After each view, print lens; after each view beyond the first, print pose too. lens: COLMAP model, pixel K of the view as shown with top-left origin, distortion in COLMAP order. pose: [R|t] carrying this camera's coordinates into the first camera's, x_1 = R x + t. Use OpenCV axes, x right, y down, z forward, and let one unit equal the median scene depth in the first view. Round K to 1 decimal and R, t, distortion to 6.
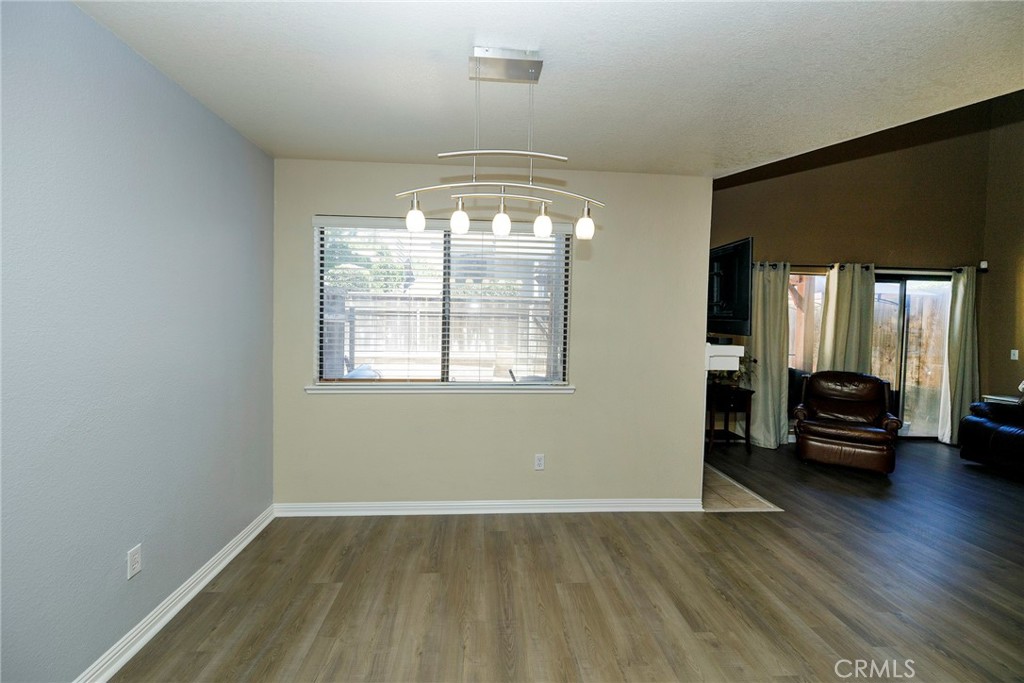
lens RADIAL K [[426.7, 0, 506.2], [0, 426.7, 335.6], [0, 0, 1]] dist [-0.001330, -0.000621]
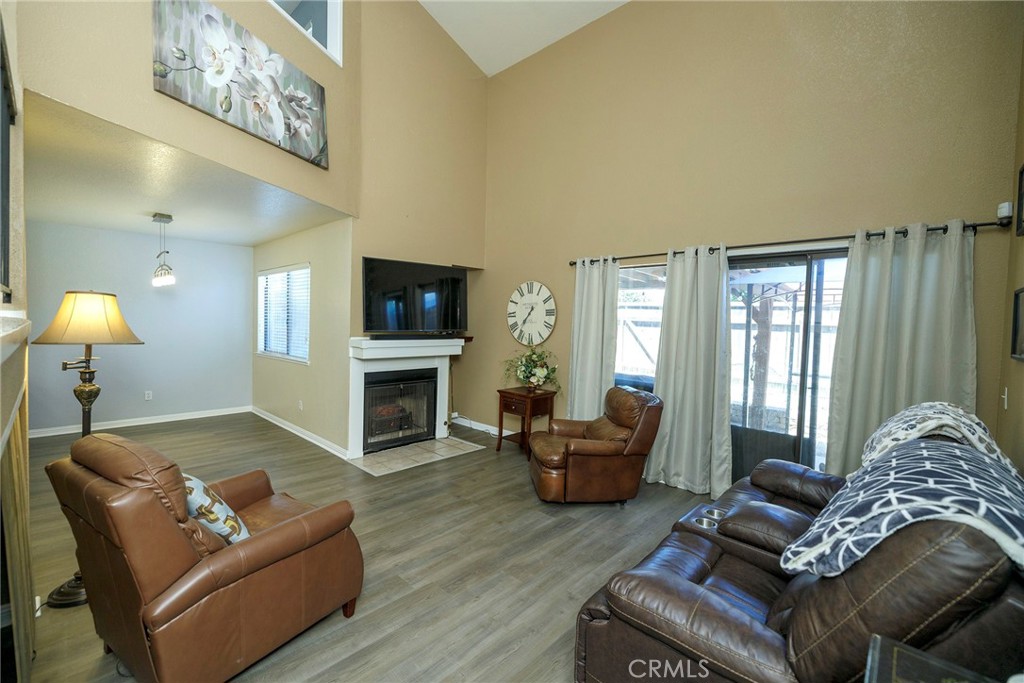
lens RADIAL K [[426.7, 0, 506.2], [0, 426.7, 335.6], [0, 0, 1]] dist [-0.001330, -0.000621]
pose [[0.679021, 0.021046, -0.733817, 1.137998], [-0.039962, 0.999167, -0.008322, 0.003020], [0.733030, 0.034975, 0.679296, 0.272563]]
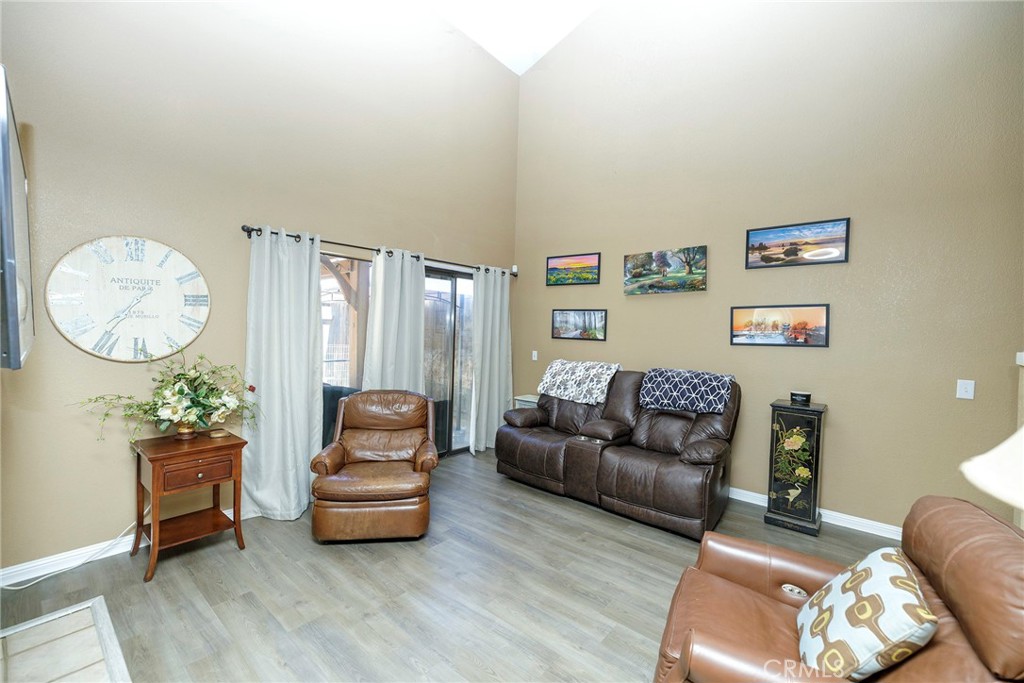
lens RADIAL K [[426.7, 0, 506.2], [0, 426.7, 335.6], [0, 0, 1]] dist [-0.001330, -0.000621]
pose [[0.694123, -0.015703, 0.719686, 0.373546], [0.010575, 0.999877, 0.011618, -0.016436], [-0.719779, -0.000454, 0.694203, 0.306587]]
